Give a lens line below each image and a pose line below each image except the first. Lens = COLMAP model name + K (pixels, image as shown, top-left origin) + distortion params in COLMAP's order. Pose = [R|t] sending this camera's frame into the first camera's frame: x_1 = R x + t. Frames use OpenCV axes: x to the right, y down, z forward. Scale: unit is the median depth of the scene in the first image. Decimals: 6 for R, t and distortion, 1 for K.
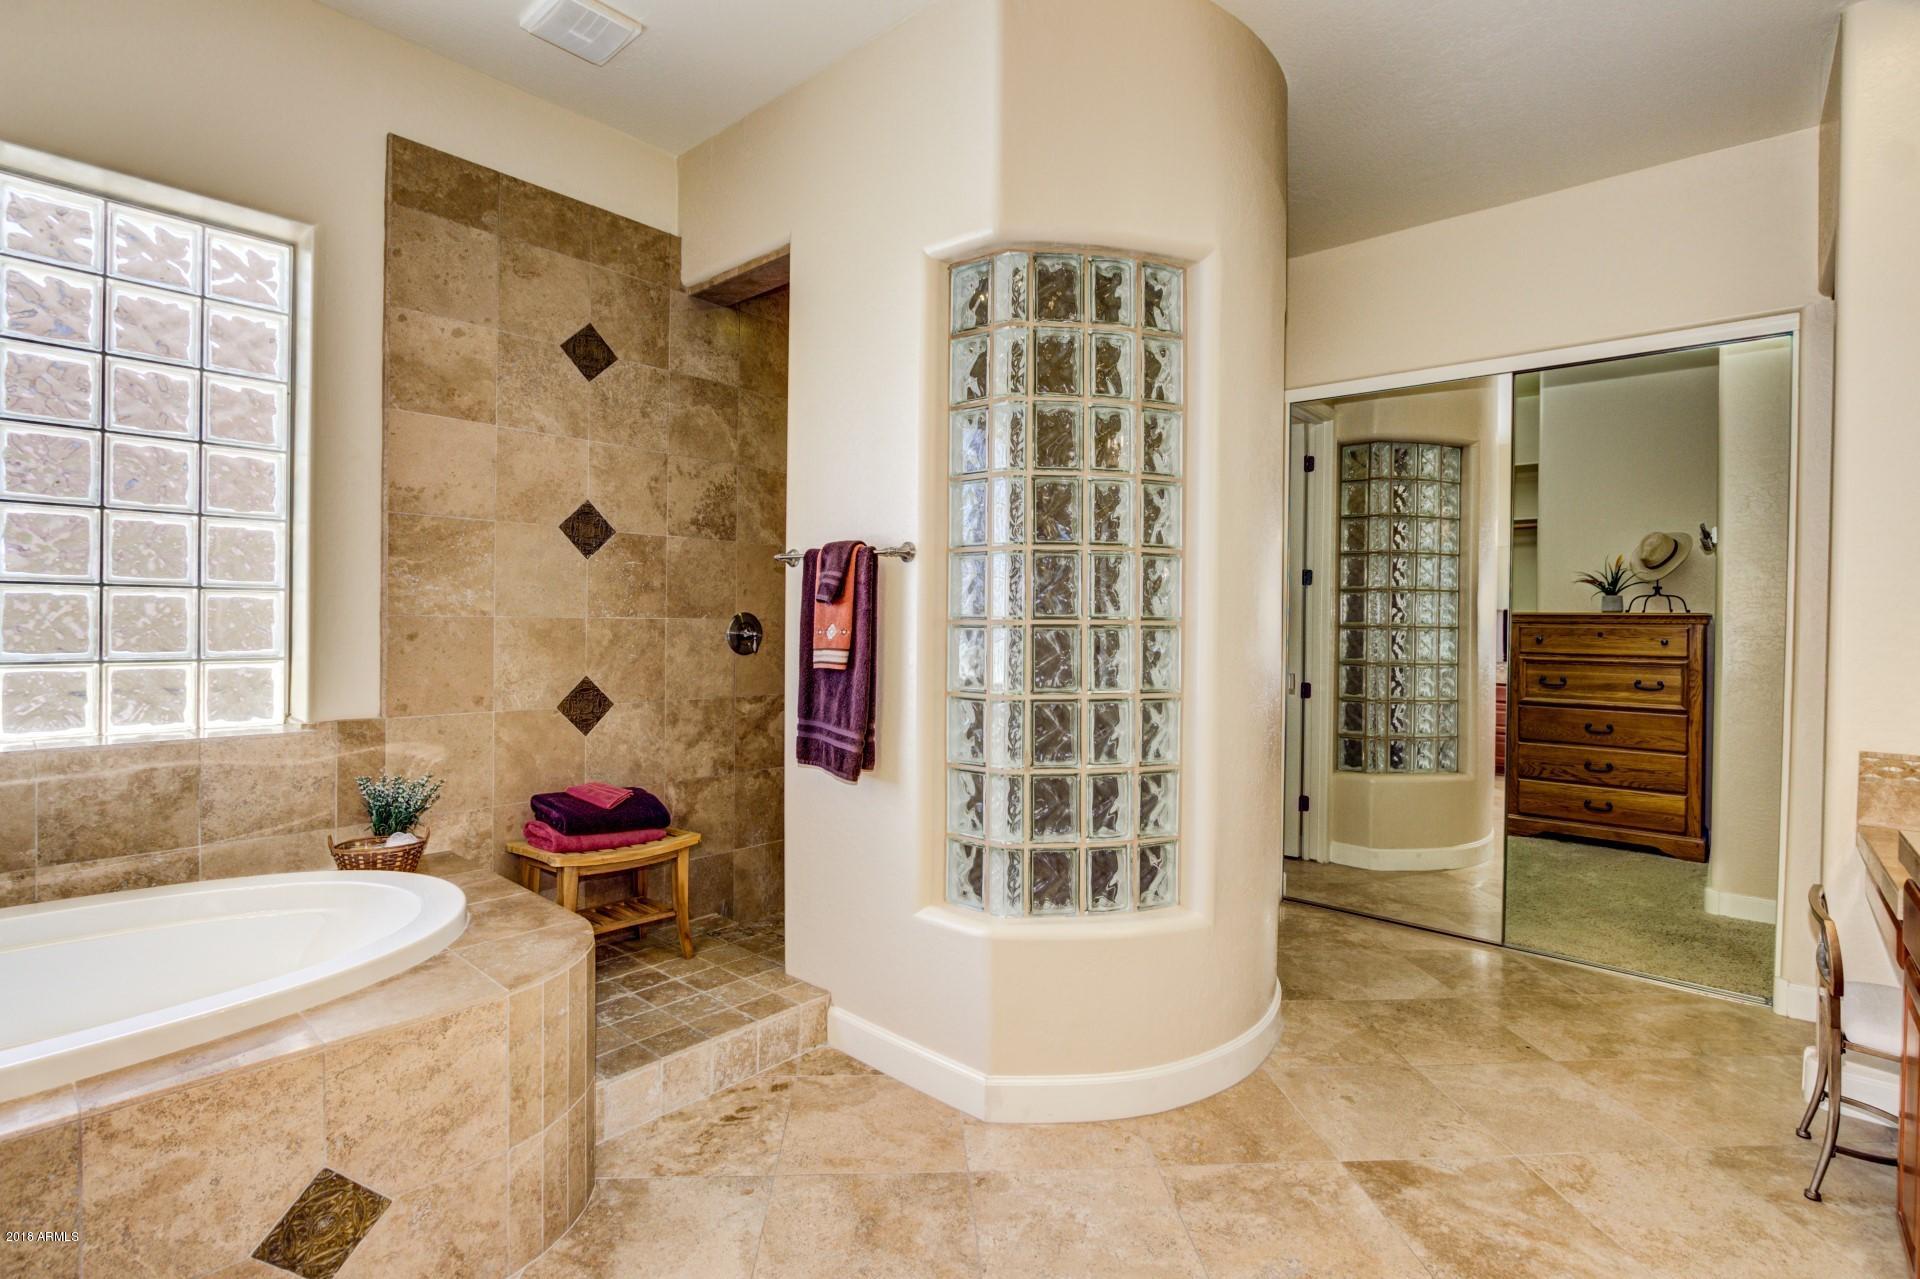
lens RADIAL K [[920.3, 0, 950.2], [0, 920.3, 638.1], [0, 0, 1]] dist [-0.016590, -0.000117]
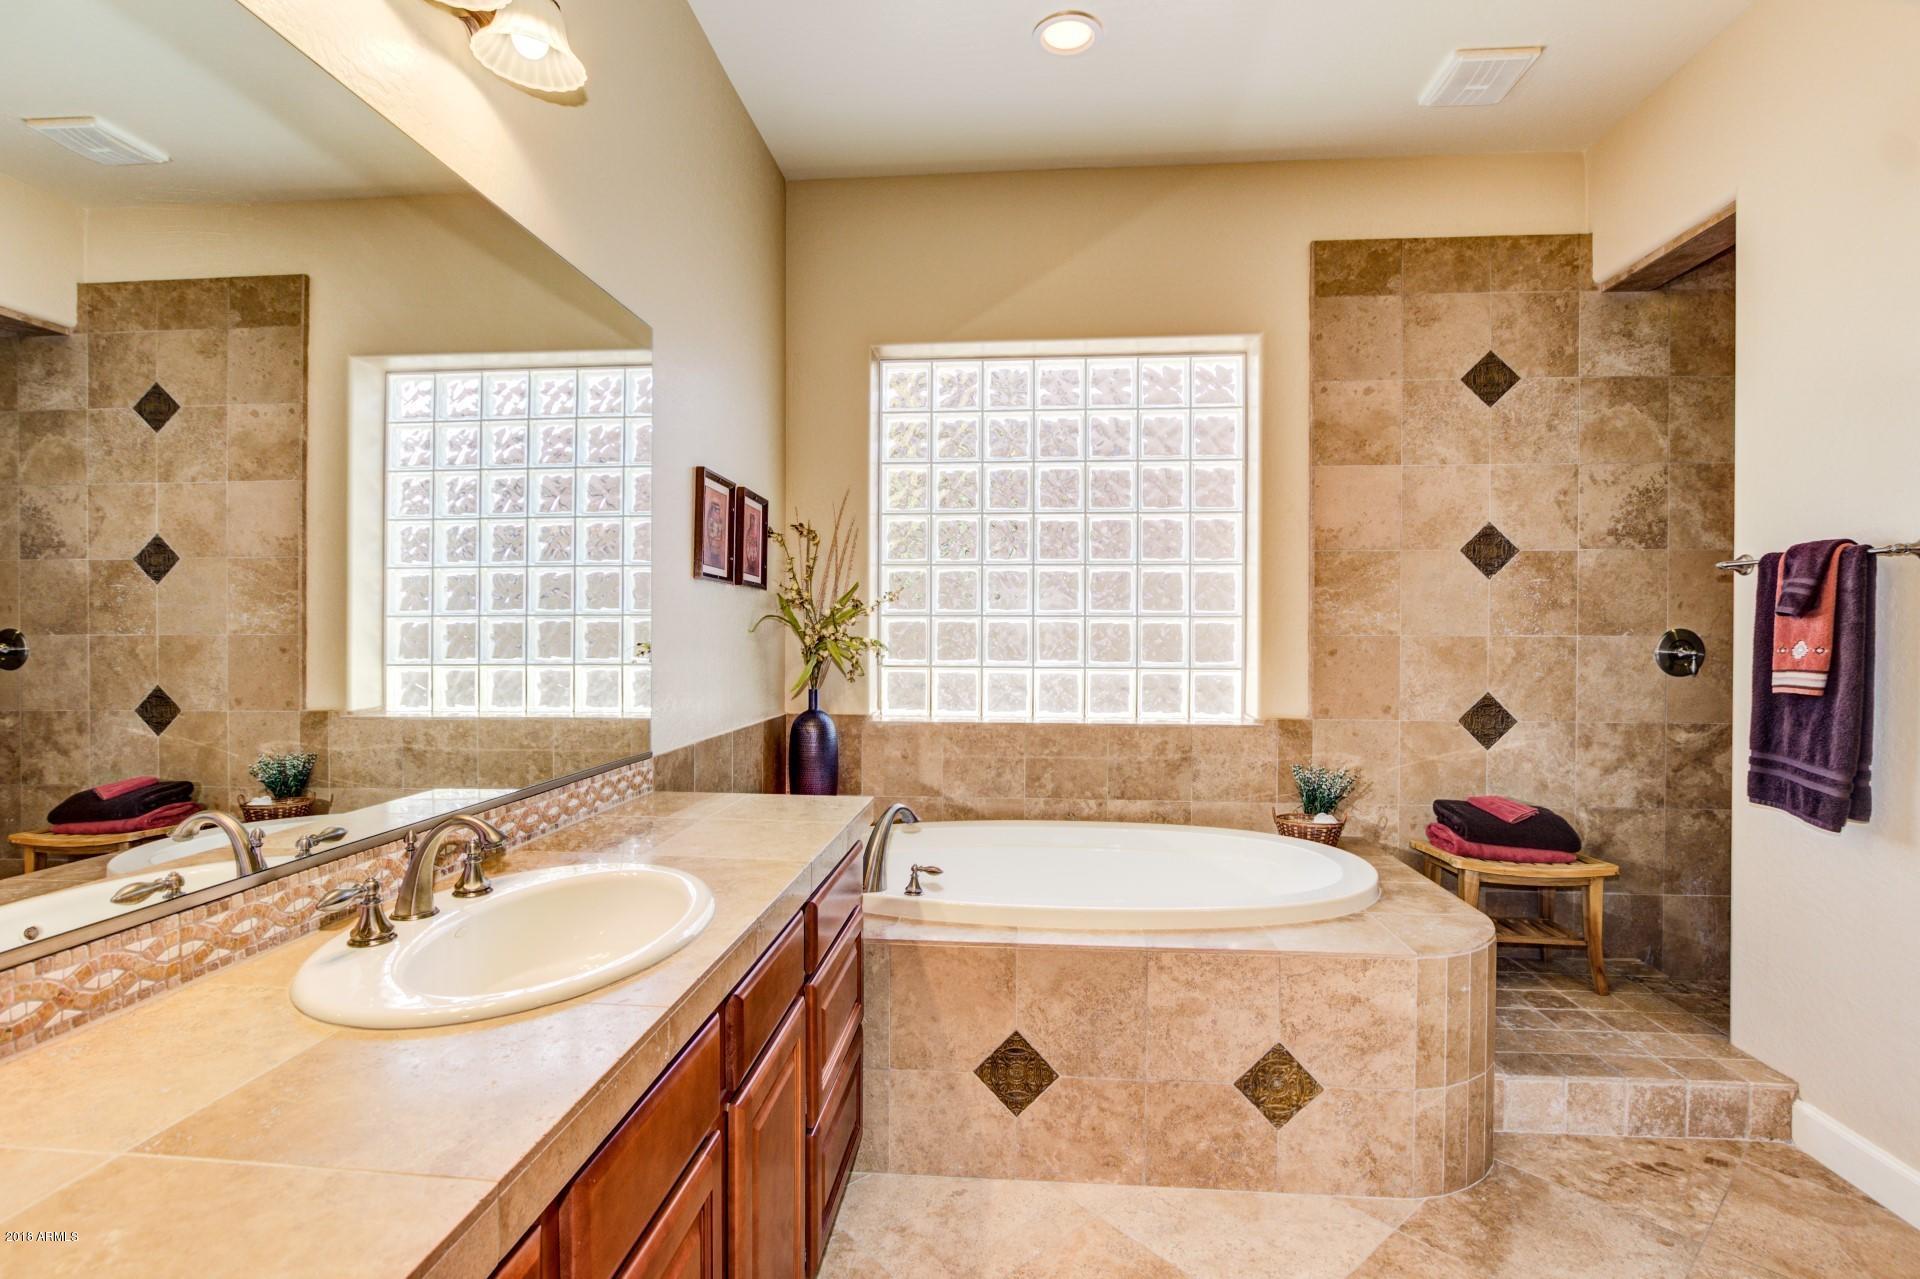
lens RADIAL K [[920.3, 0, 950.2], [0, 920.3, 638.1], [0, 0, 1]] dist [-0.016590, -0.000117]
pose [[0.615940, -0.007001, -0.787762, 0.050053], [-0.009435, 0.999823, -0.016263, 0.003188], [0.787737, 0.017450, 0.615765, -0.133420]]
